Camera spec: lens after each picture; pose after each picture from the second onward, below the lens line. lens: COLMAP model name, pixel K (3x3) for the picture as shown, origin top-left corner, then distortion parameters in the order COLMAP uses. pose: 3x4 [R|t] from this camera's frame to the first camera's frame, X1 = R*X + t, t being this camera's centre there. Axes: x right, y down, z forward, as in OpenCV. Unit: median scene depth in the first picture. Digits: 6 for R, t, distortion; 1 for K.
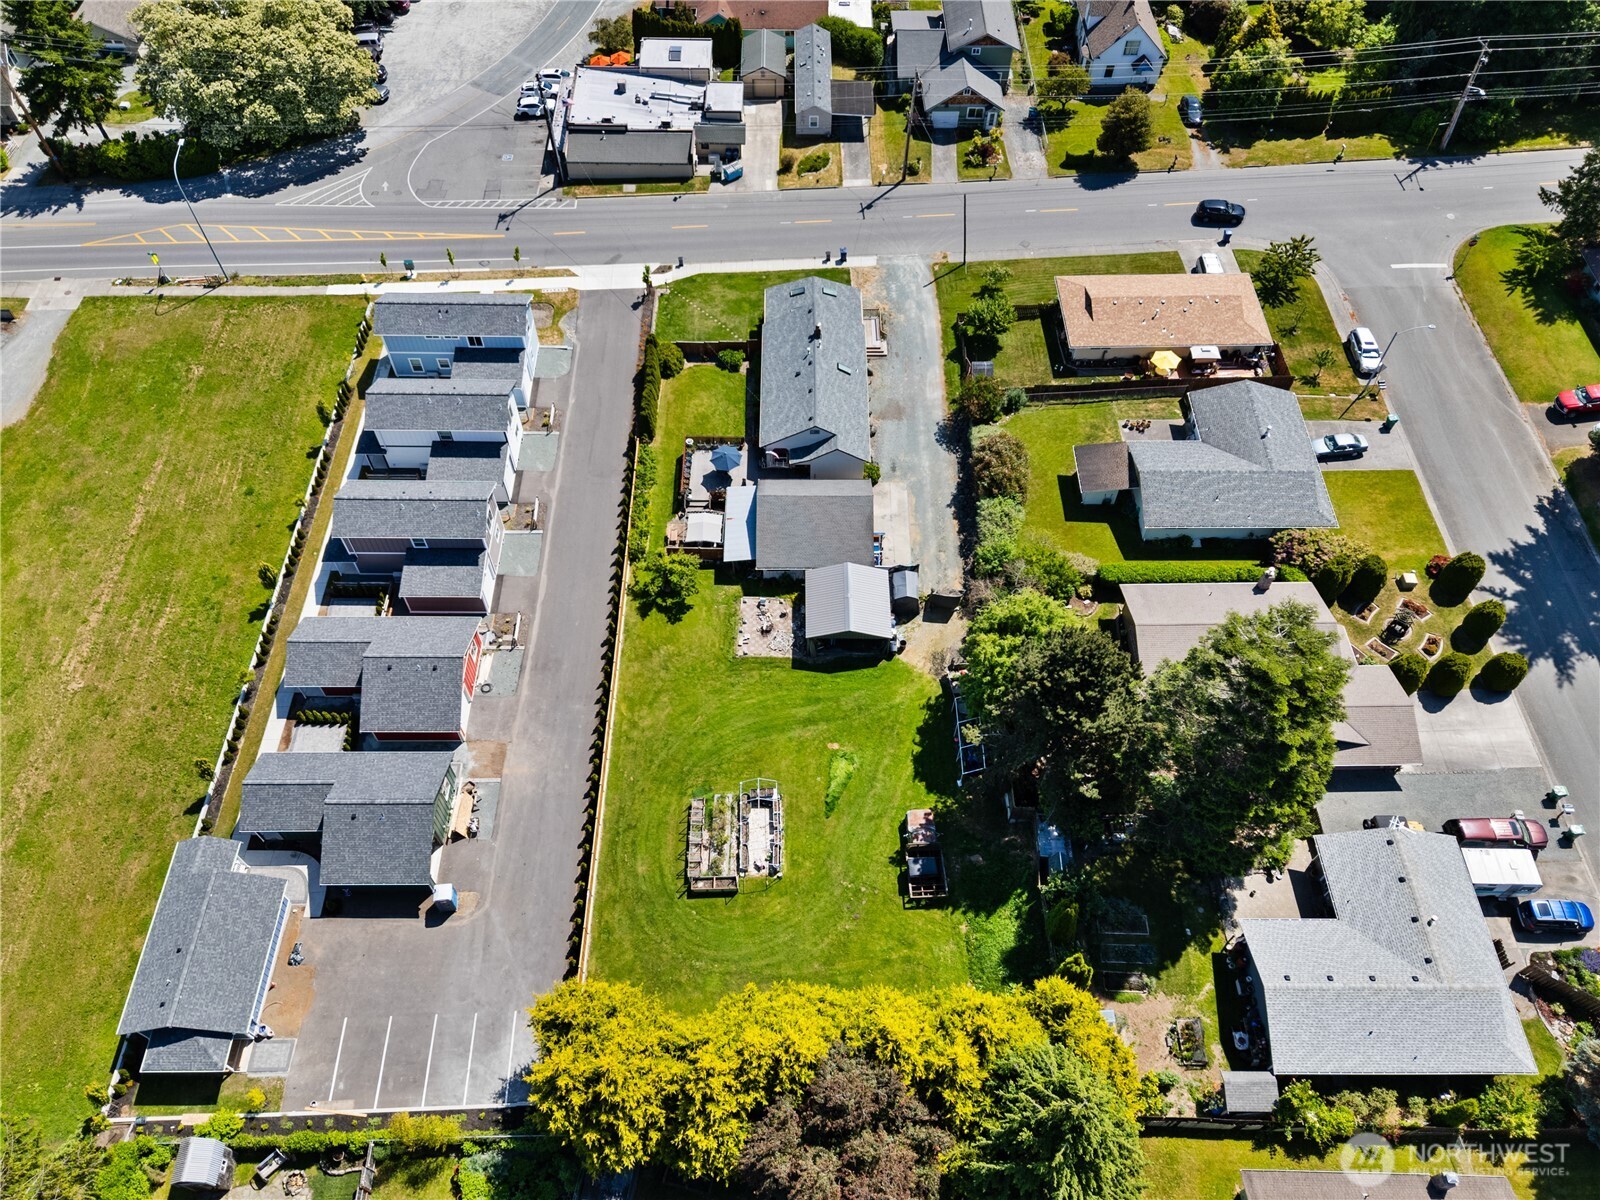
lens RADIAL K [[1148.1, 0, 800.0], [0, 1148.1, 600.0], [0, 0, 1]] dist [0.072700, -0.059635]
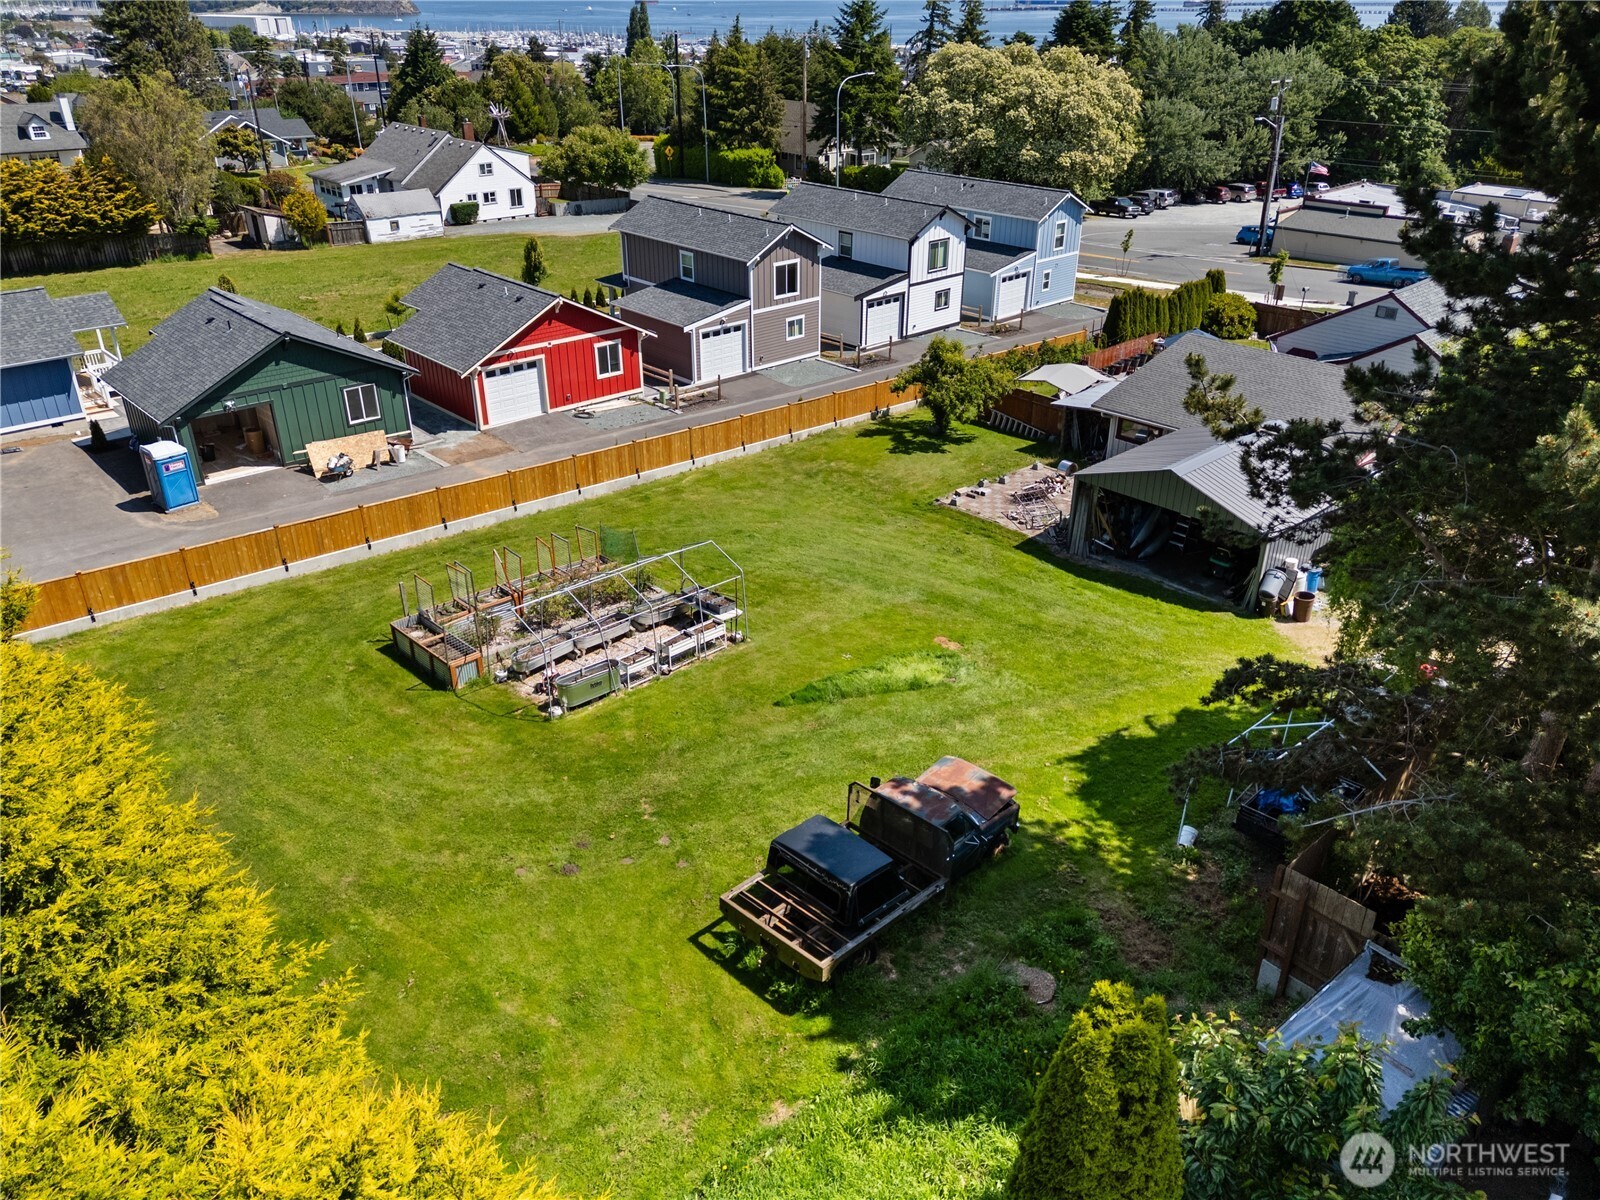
lens RADIAL K [[1148.1, 0, 800.0], [0, 1148.1, 600.0], [0, 0, 1]] dist [0.072700, -0.059635]
pose [[0.675732, 0.335230, -0.656511, 0.209340], [-0.610903, 0.753089, -0.244244, 0.211753], [0.412533, 0.566108, 0.713680, 0.643705]]
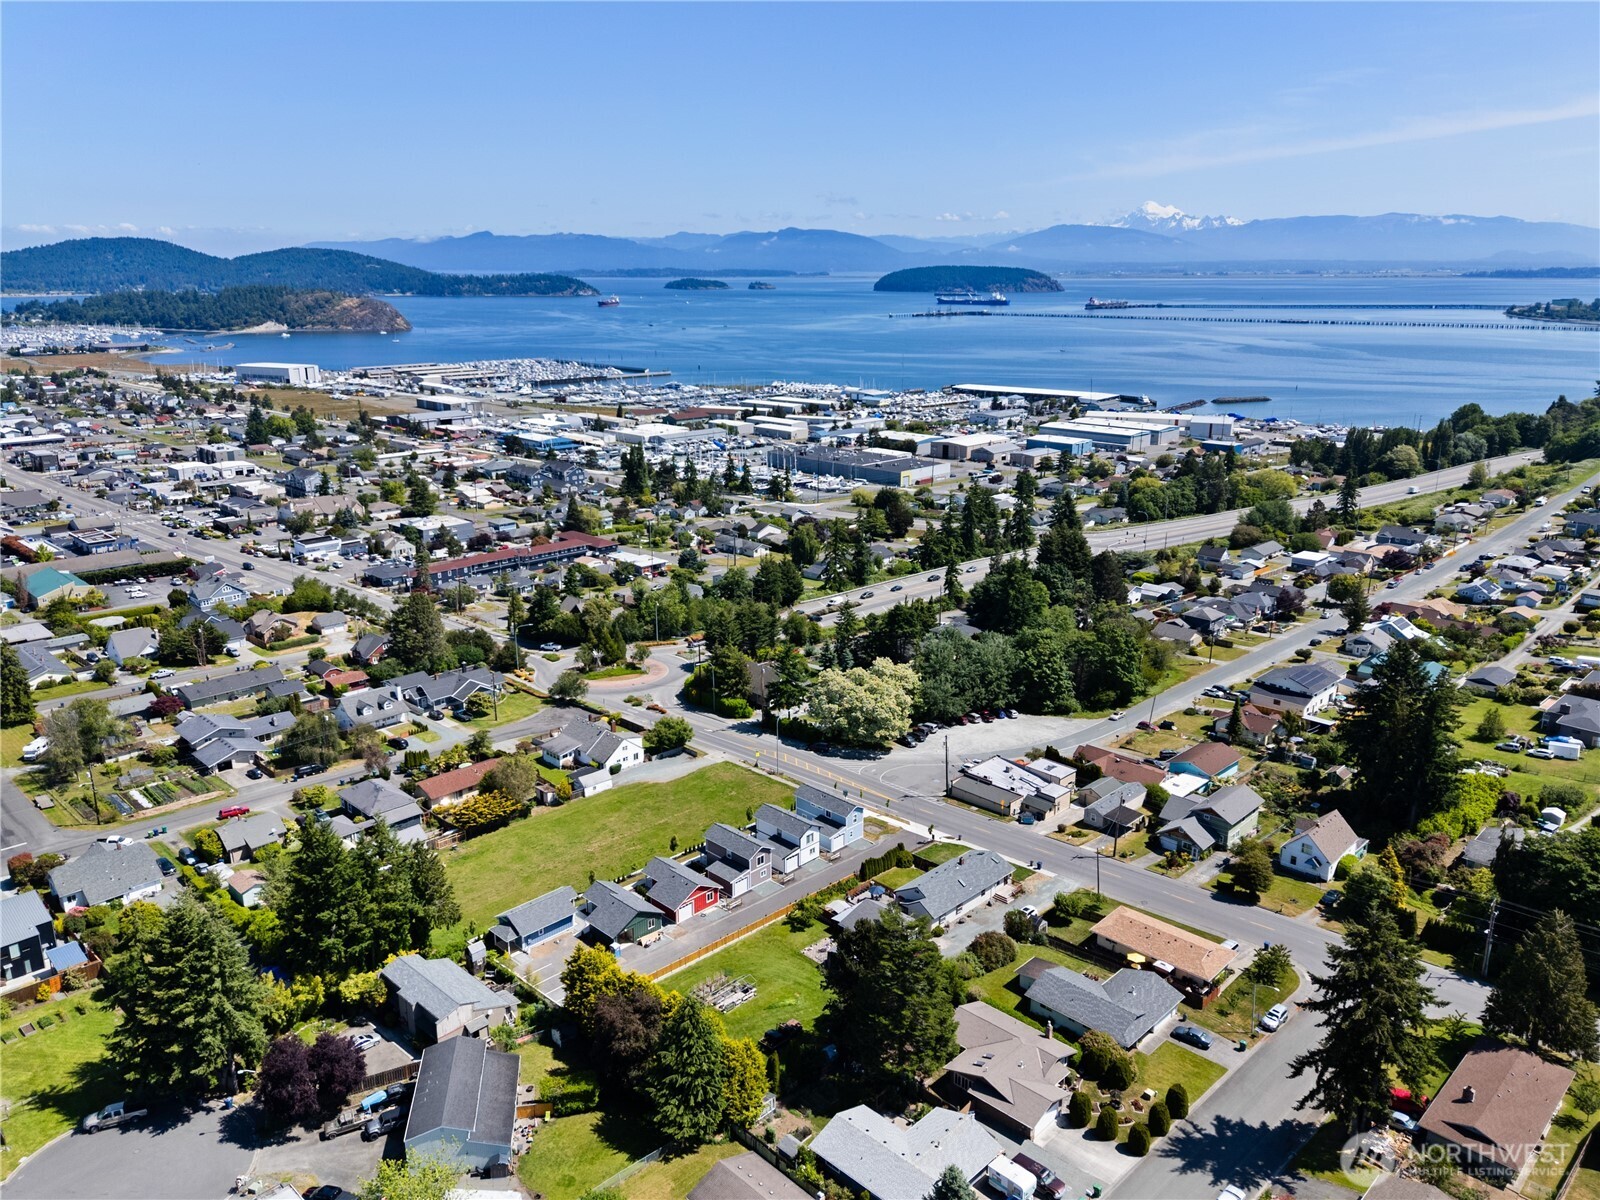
lens RADIAL K [[1148.1, 0, 800.0], [0, 1148.1, 600.0], [0, 0, 1]] dist [0.072700, -0.059635]
pose [[0.706589, 0.183576, -0.683398, 1.078540], [-0.583389, 0.697708, -0.415766, 0.412859], [0.400487, 0.692462, 0.600088, -0.508967]]
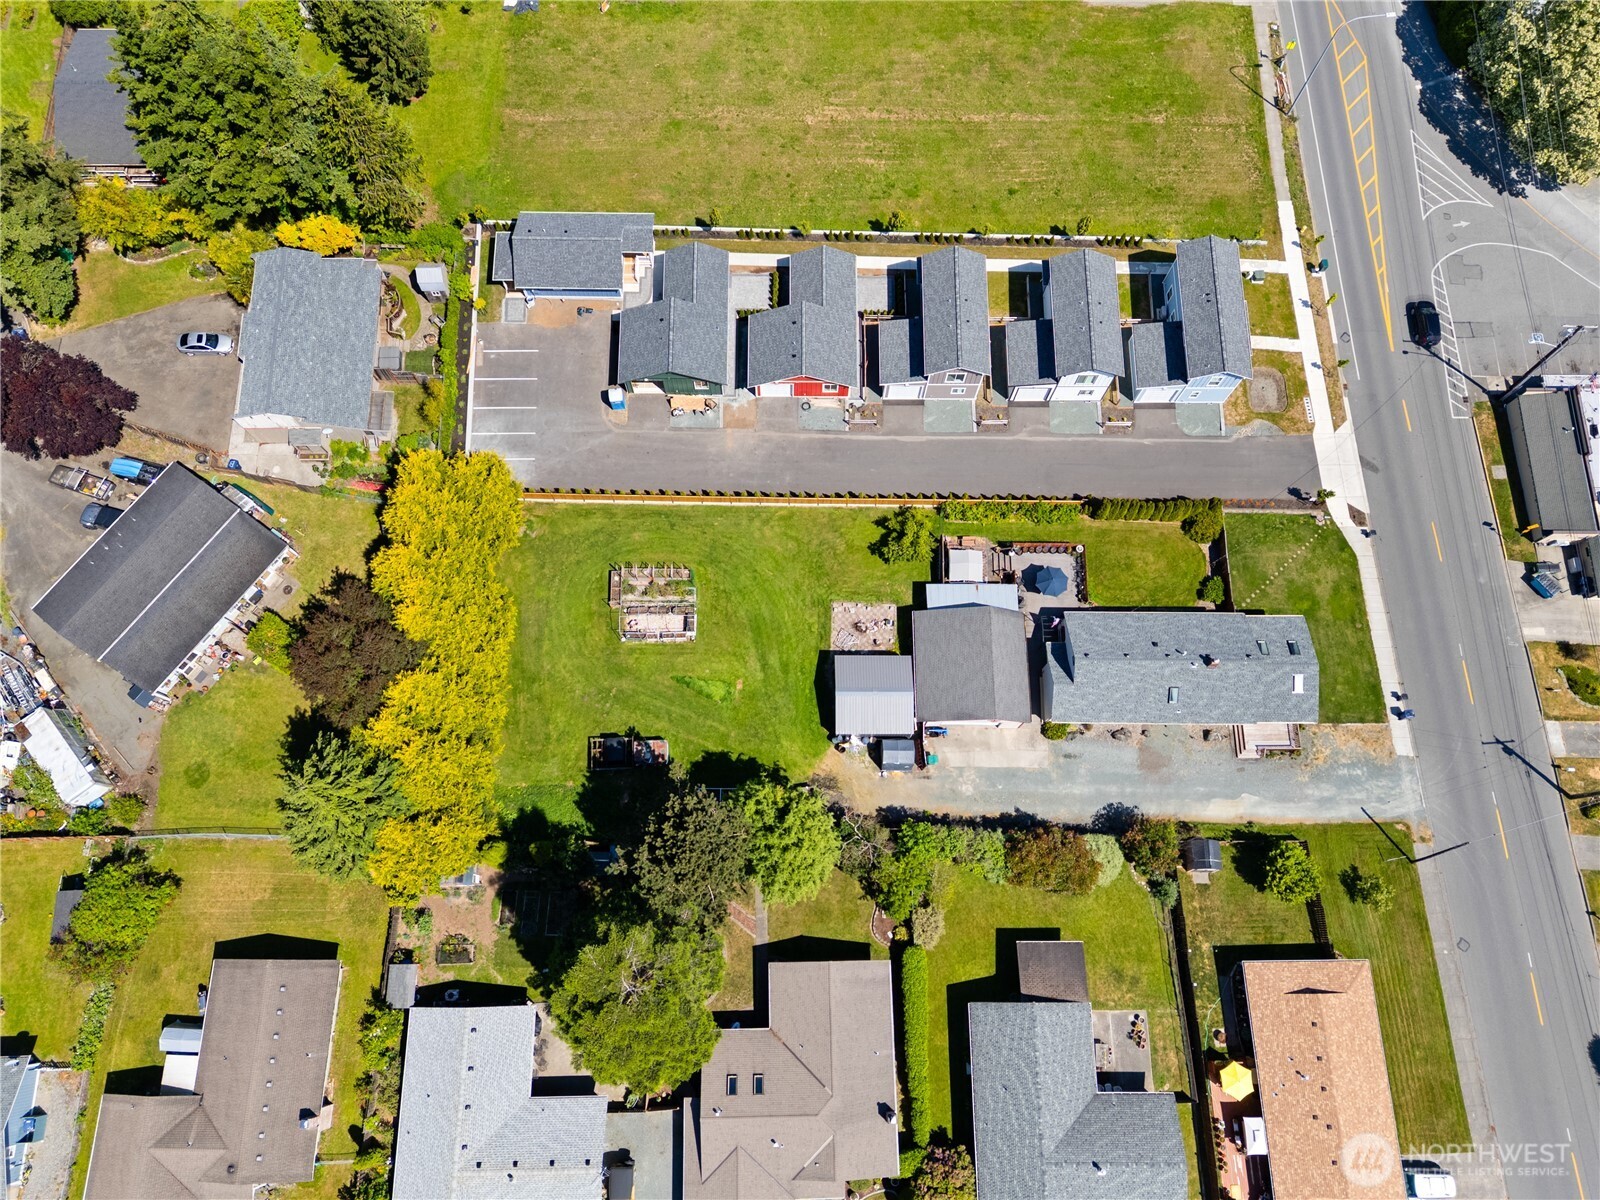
lens RADIAL K [[1133.9, 0, 800.0], [0, 1133.9, 600.0], [0, 0, 1]] dist [0.075775, -0.054060]
pose [[0.001794, 0.958096, -0.286440, 0.245713], [-0.839078, 0.157269, 0.520783, -0.474812], [0.544008, 0.239411, 0.804200, 0.092092]]
